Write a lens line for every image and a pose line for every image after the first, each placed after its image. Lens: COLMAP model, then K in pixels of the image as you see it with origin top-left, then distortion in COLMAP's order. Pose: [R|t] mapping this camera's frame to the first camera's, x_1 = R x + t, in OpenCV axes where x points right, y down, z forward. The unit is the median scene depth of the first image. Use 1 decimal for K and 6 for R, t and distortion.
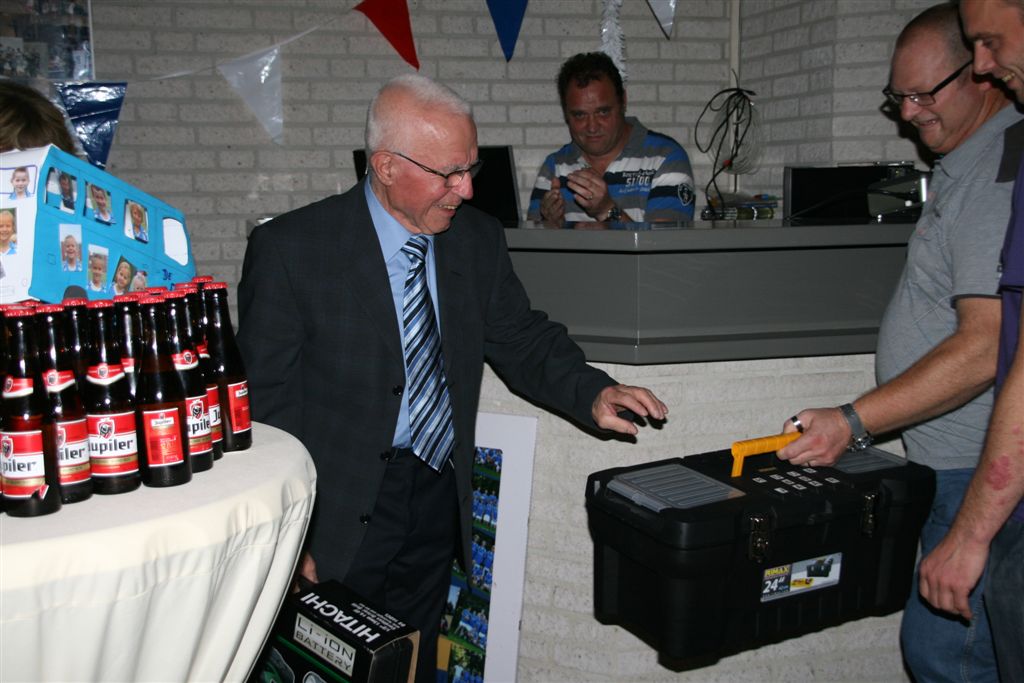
lens RADIAL K [[1315.4, 0, 512.1], [0, 1315.4, 356.1], [0, 0, 1]] dist [-0.027498, 0.453127]
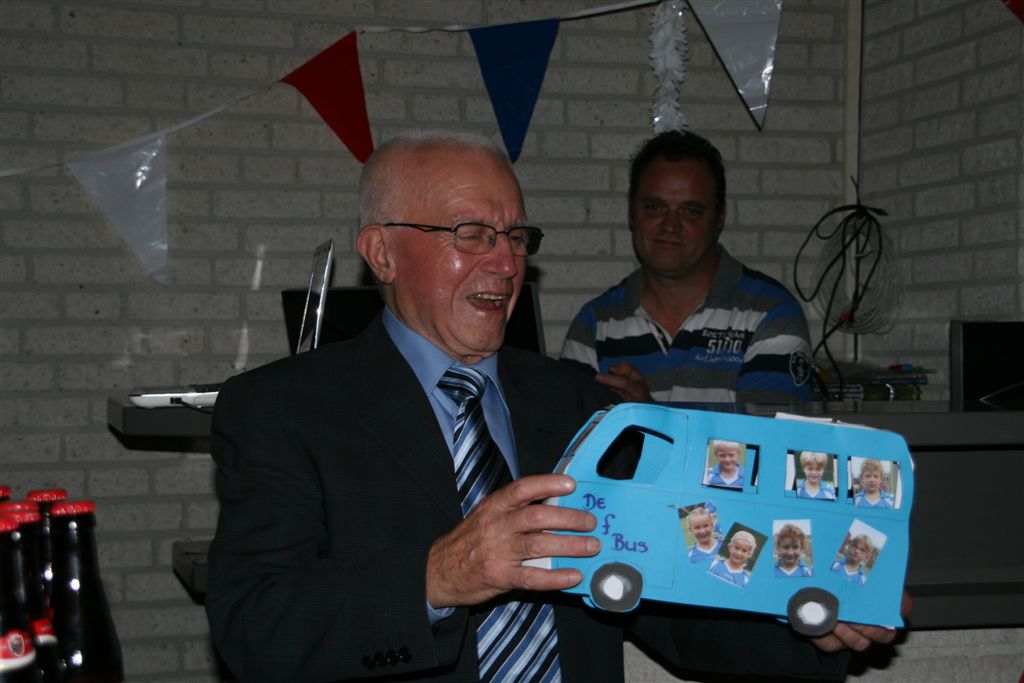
lens RADIAL K [[1859.0, 0, 511.9], [0, 1859.0, 358.3], [0, 0, 1]] dist [0.194603, 1.016947]
pose [[0.999719, 0.005666, 0.023011, -0.025536], [-0.002653, 0.991655, -0.128893, -0.005922], [-0.023549, 0.128796, 0.991391, 0.086064]]
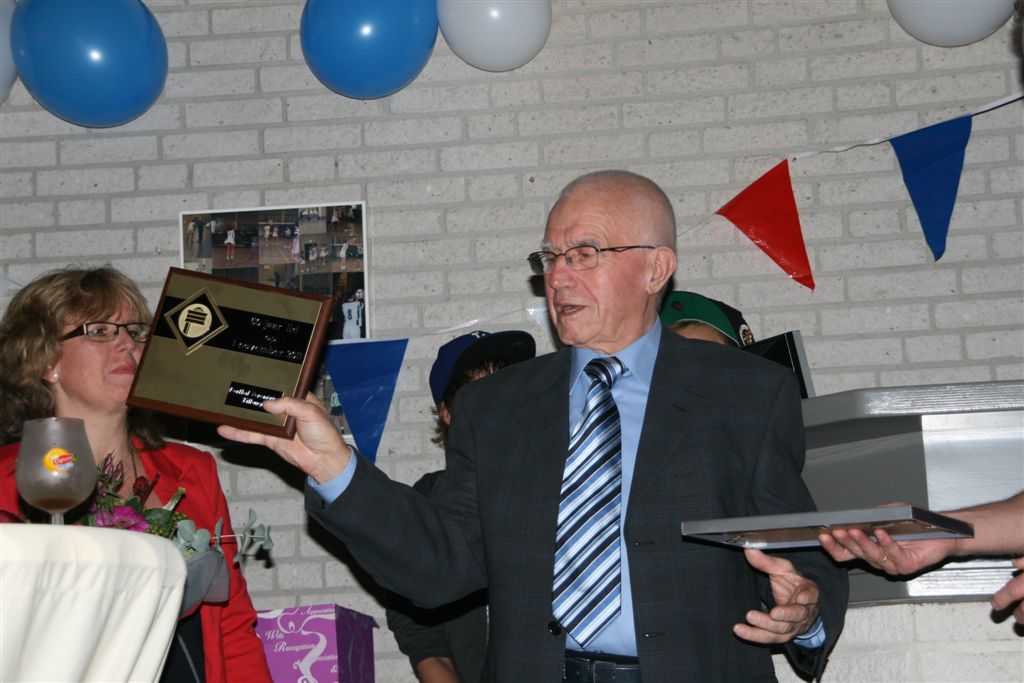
lens RADIAL K [[2479.3, 0, 513.7], [0, 2479.3, 357.0], [0, 0, 1]] dist [0.538179, 1.202826]
pose [[0.905648, -0.088700, -0.414650, 0.326976], [-0.032670, 0.960374, -0.276793, 0.179916], [0.422770, 0.264223, 0.866863, -0.173587]]
